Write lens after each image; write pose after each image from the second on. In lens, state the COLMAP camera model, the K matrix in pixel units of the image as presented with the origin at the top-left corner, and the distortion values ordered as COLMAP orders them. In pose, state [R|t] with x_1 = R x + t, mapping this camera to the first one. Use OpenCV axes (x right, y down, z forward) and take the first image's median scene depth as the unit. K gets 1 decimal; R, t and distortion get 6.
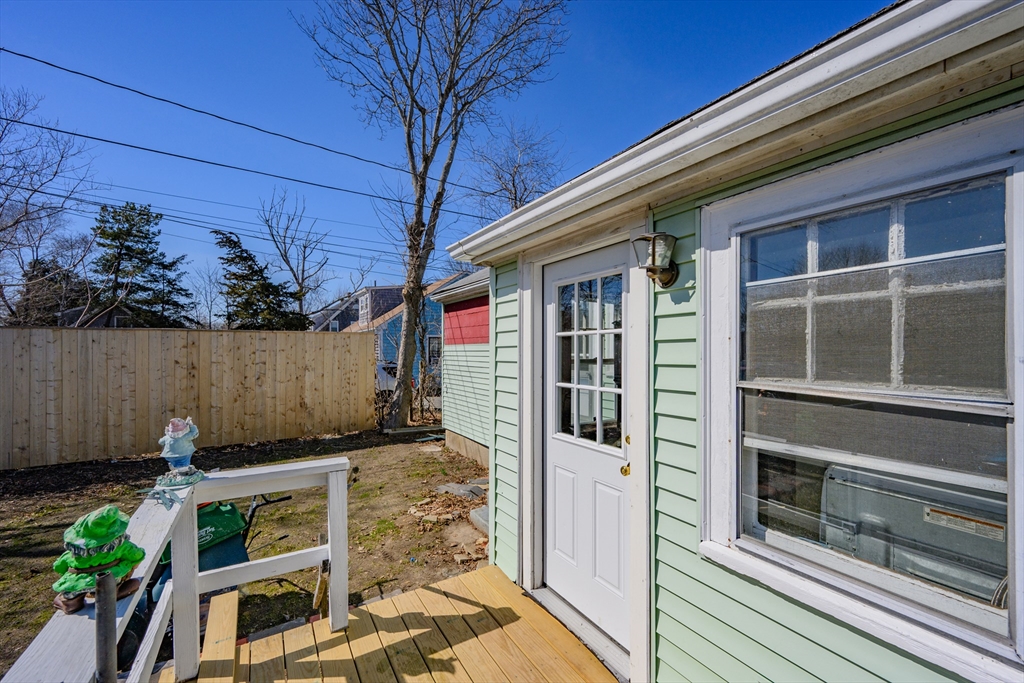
lens RADIAL K [[419.3, 0, 511.1], [0, 419.3, 348.7], [0, 0, 1]] dist [0.000555, 0.000123]
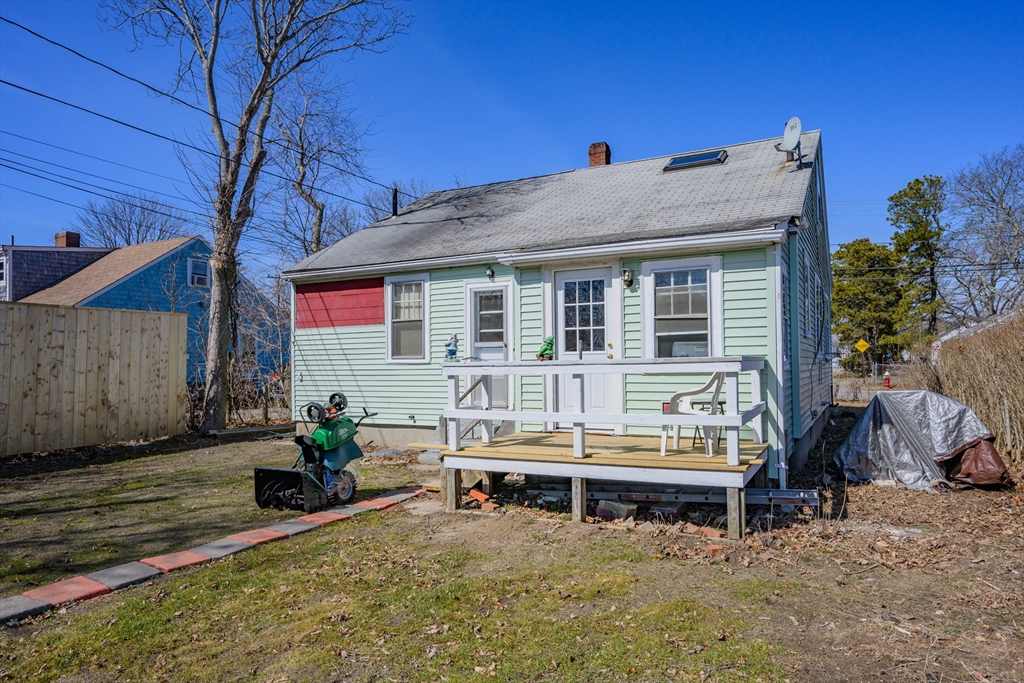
lens RADIAL K [[669.7, 0, 512.0], [0, 669.7, 341.5], [0, 0, 1]] dist [-0.000109, -0.000129]
pose [[0.856204, 0.009345, 0.516553, -0.472458], [0.008954, 0.999418, -0.032923, 0.065382], [-0.516560, 0.032814, 0.855622, -0.441970]]
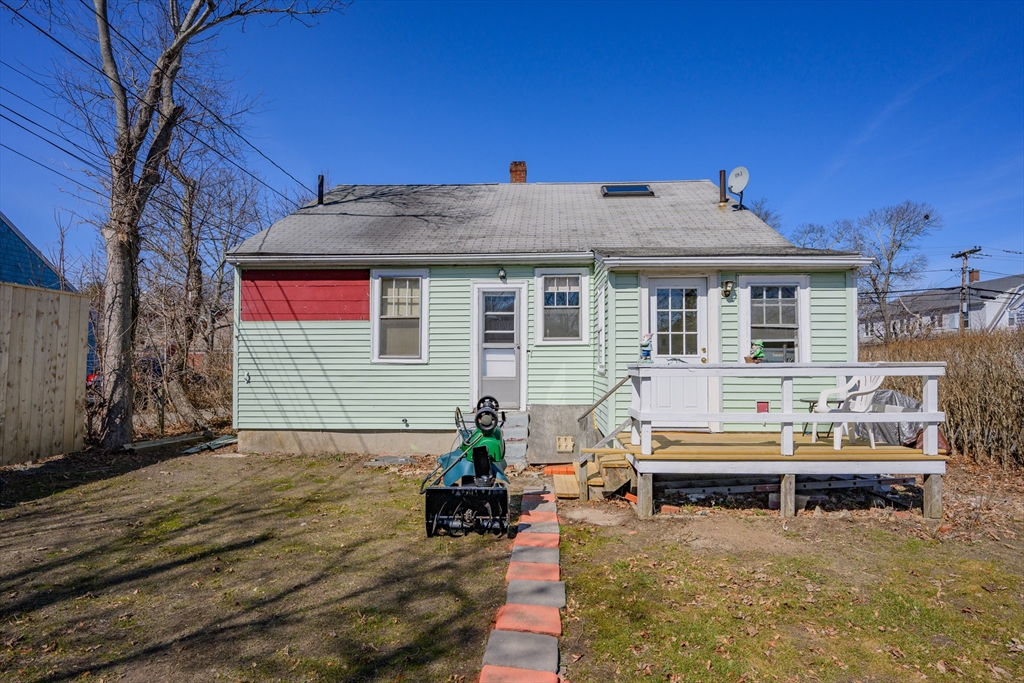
lens RADIAL K [[594.0, 0, 517.9], [0, 594.0, 341.7], [0, 0, 1]] dist [0.001591, 0.000854]
pose [[0.546227, 0.034845, 0.836912, -0.744278], [-0.003624, 0.999223, -0.039237, 0.065424], [-0.837629, 0.018399, 0.545929, -0.023315]]
